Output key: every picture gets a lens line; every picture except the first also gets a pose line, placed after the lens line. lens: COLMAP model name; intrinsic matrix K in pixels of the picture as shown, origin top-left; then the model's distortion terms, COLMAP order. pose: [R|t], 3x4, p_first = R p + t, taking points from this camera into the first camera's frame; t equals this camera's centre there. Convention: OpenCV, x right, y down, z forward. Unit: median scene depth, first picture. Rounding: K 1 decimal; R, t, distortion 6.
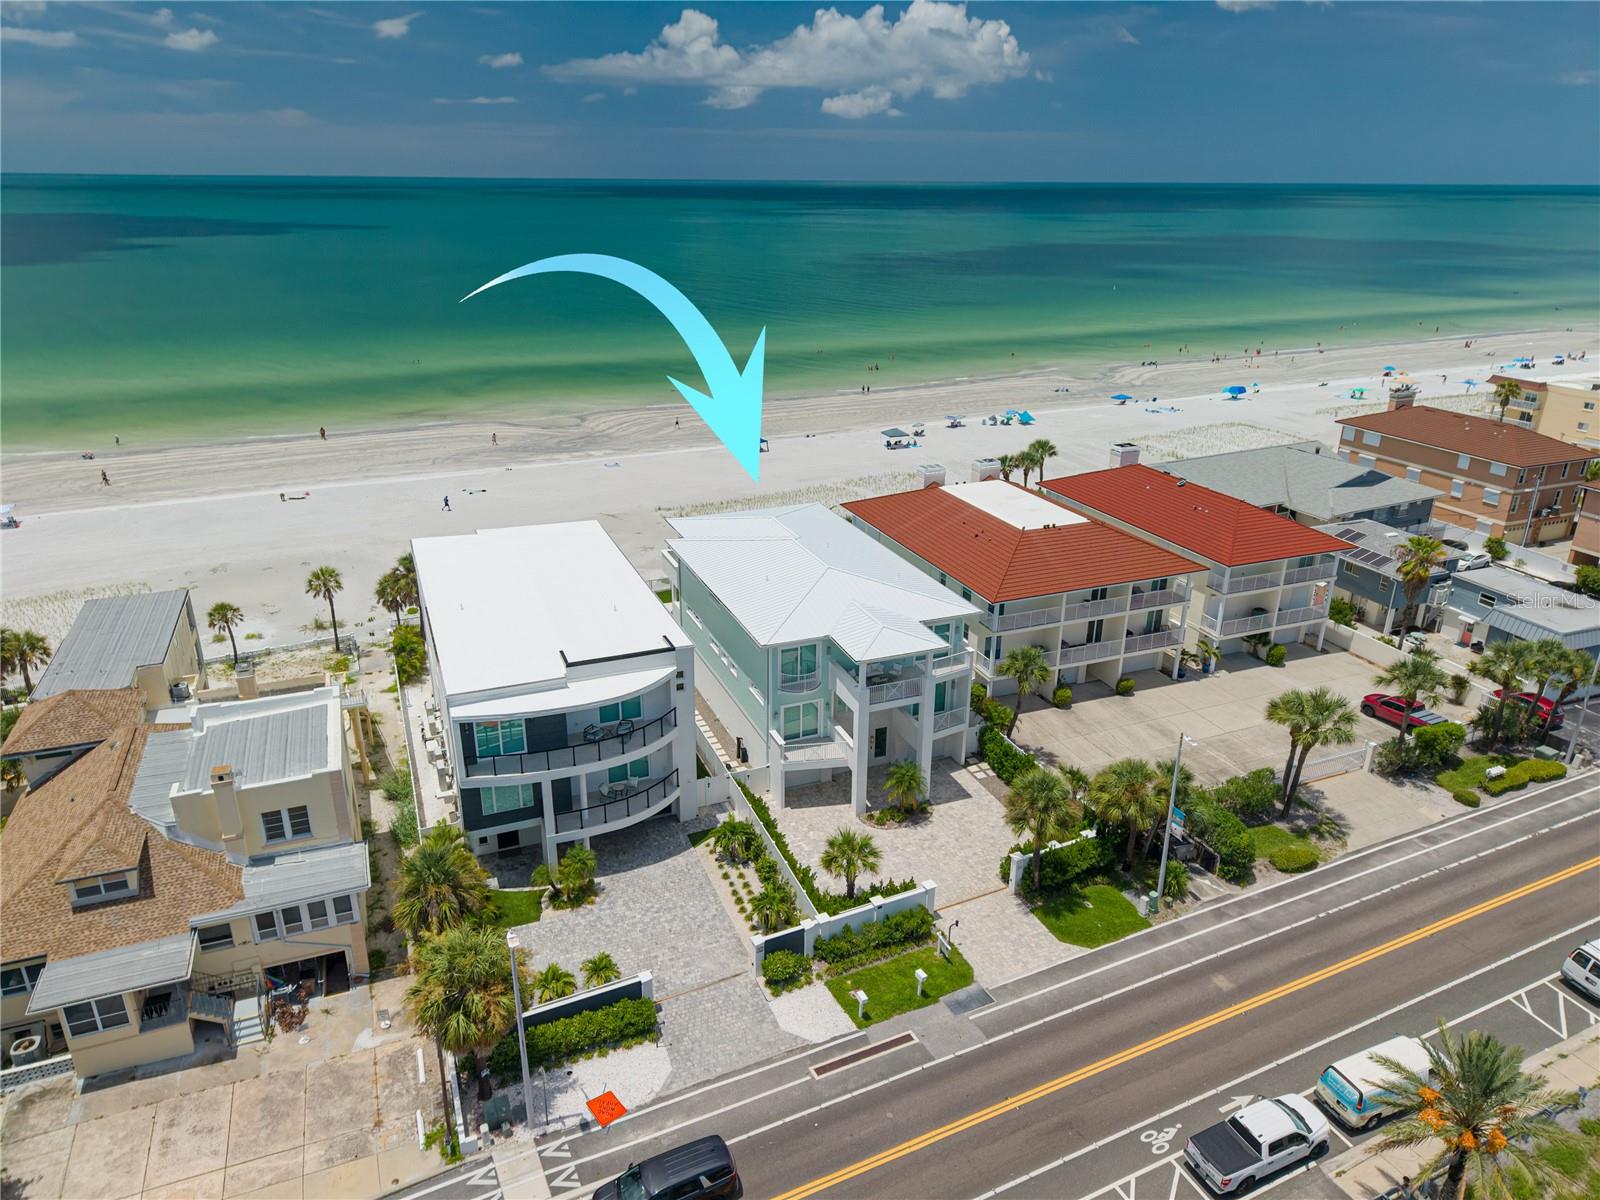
lens RADIAL K [[1060.1, 0, 796.2], [0, 1060.1, 603.2], [0, 0, 1]] dist [0.050696, -0.044596]
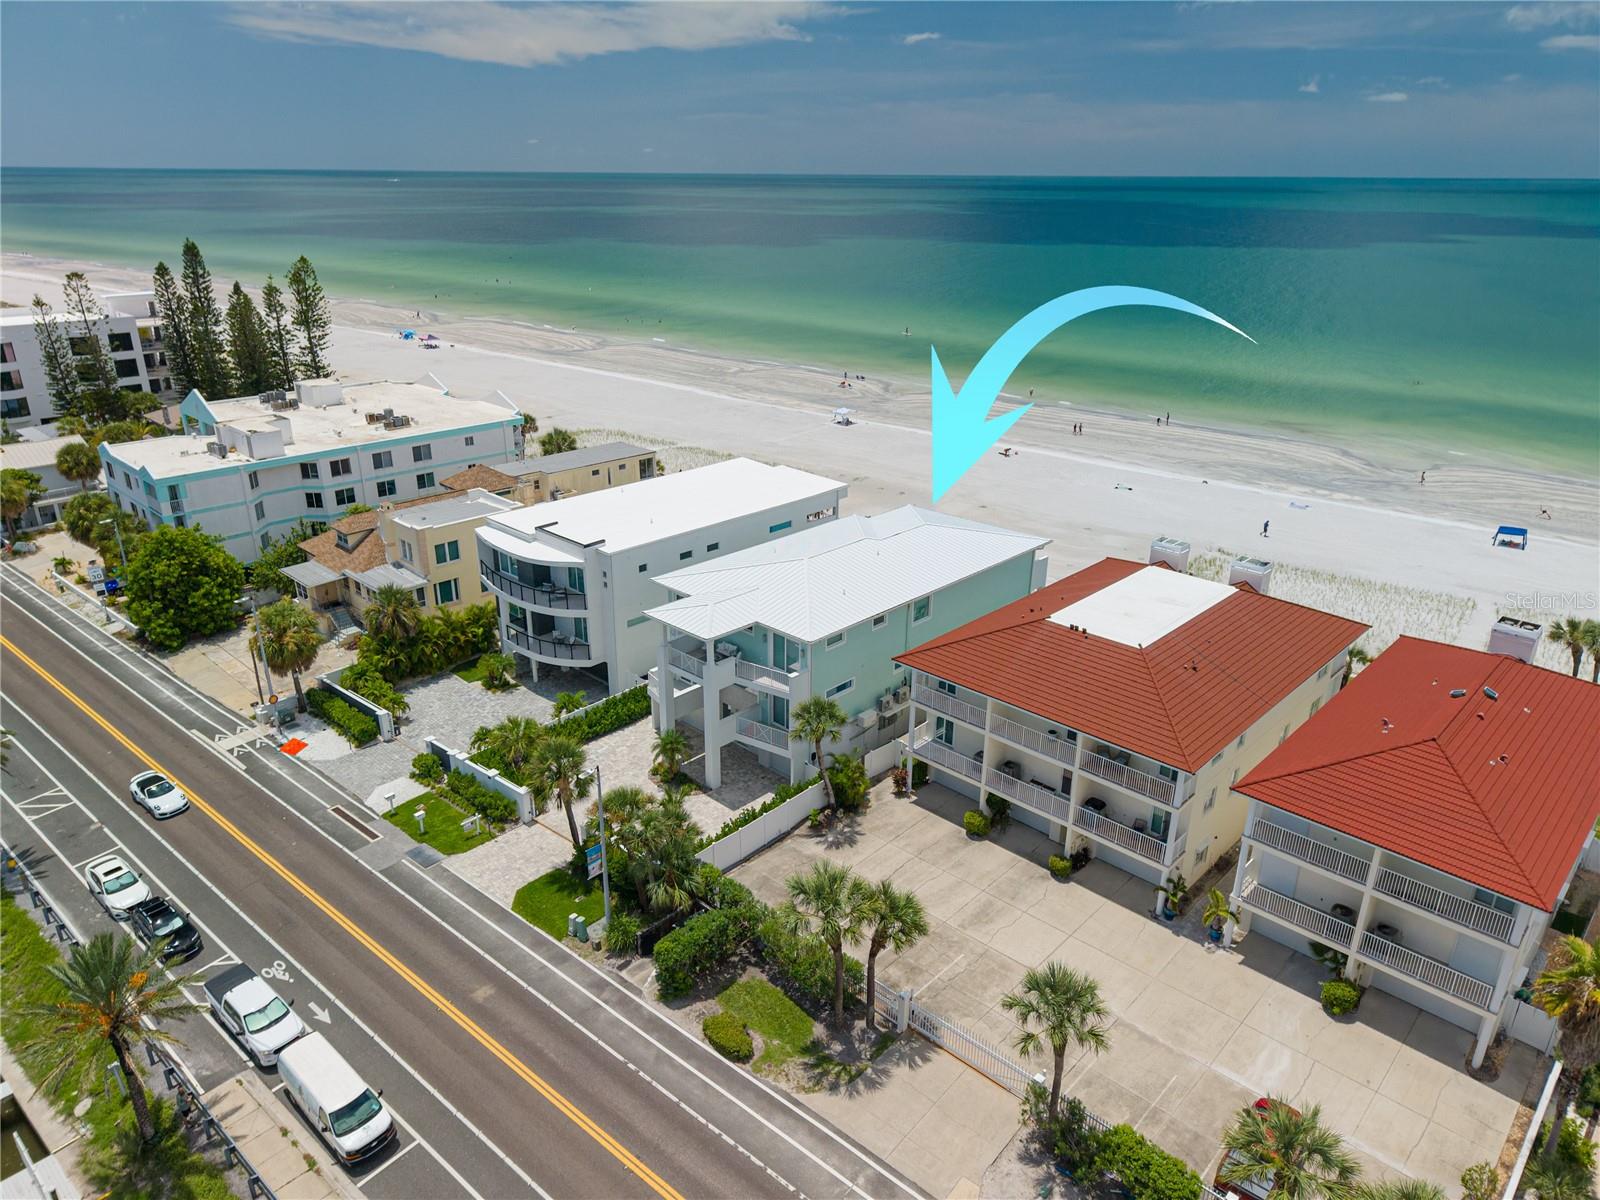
lens RADIAL K [[1060.1, 0, 796.2], [0, 1060.1, 603.2], [0, 0, 1]] dist [0.050696, -0.044596]
pose [[0.404992, 0.337187, -0.849874, 1.092212], [-0.340345, 0.918313, 0.202155, -0.239123], [0.848615, 0.207379, 0.486669, 0.618721]]
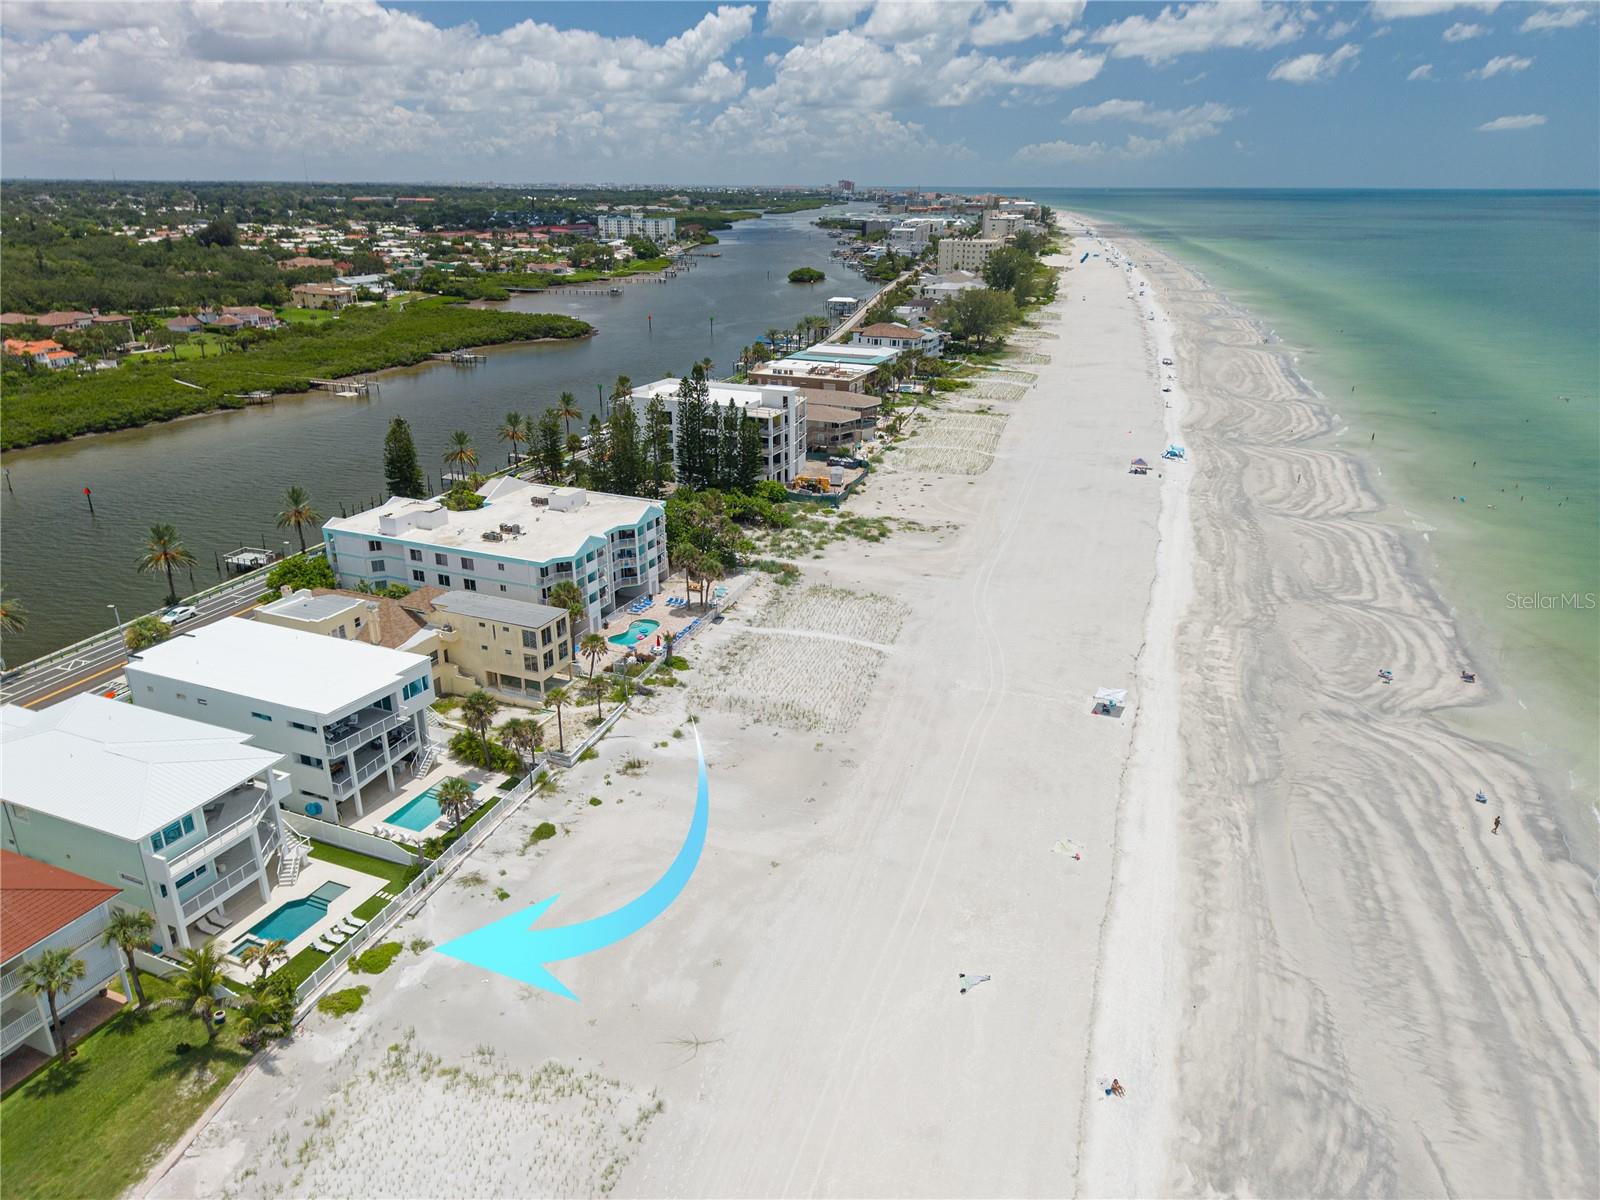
lens RADIAL K [[1060.1, 0, 796.2], [0, 1060.1, 603.2], [0, 0, 1]] dist [0.050696, -0.044596]
pose [[-0.710406, 0.245957, -0.659416, 0.255566], [-0.268415, 0.771444, 0.576913, -1.360398], [0.650598, 0.586839, -0.482019, 2.548834]]
